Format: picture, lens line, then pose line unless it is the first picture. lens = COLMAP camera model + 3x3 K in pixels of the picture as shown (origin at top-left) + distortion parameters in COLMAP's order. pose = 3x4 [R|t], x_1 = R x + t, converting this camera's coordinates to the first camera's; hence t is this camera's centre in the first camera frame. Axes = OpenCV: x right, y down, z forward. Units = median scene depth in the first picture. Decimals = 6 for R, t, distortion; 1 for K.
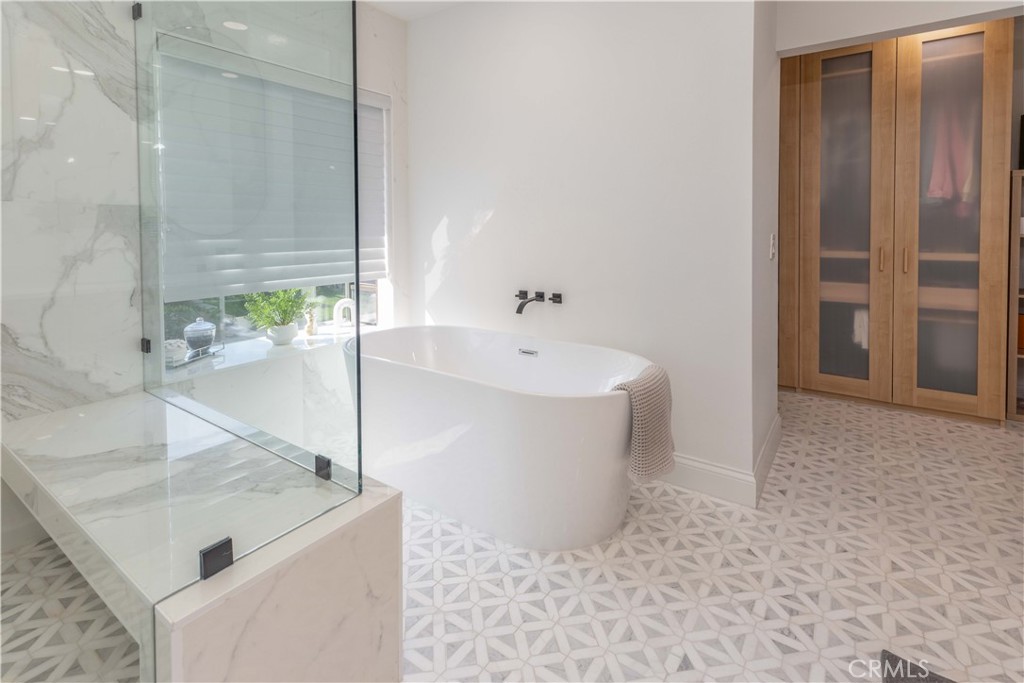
lens RADIAL K [[482.4, 0, 514.5], [0, 482.4, 238.4], [0, 0, 1]] dist [0.002147, 0.000235]
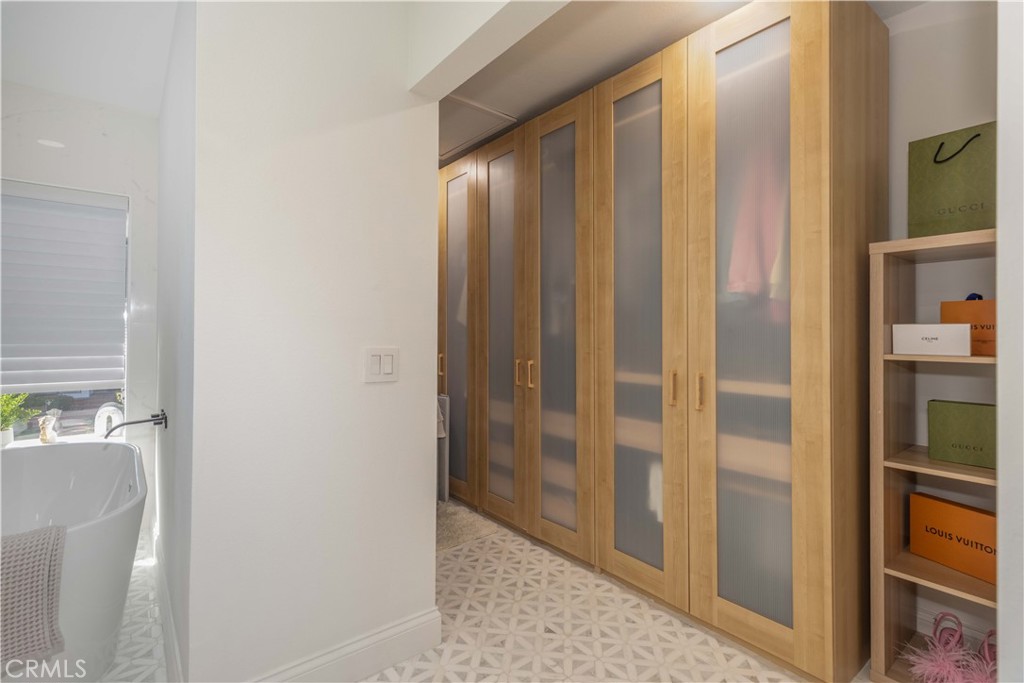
lens RADIAL K [[476.3, 0, 514.4], [0, 476.3, 328.5], [0, 0, 1]] dist [0.001510, 0.000237]
pose [[0.960452, 0.004104, -0.278417, 0.778712], [-0.014342, 0.999293, -0.034743, -0.012655], [0.278077, 0.037362, 0.959832, 0.334730]]
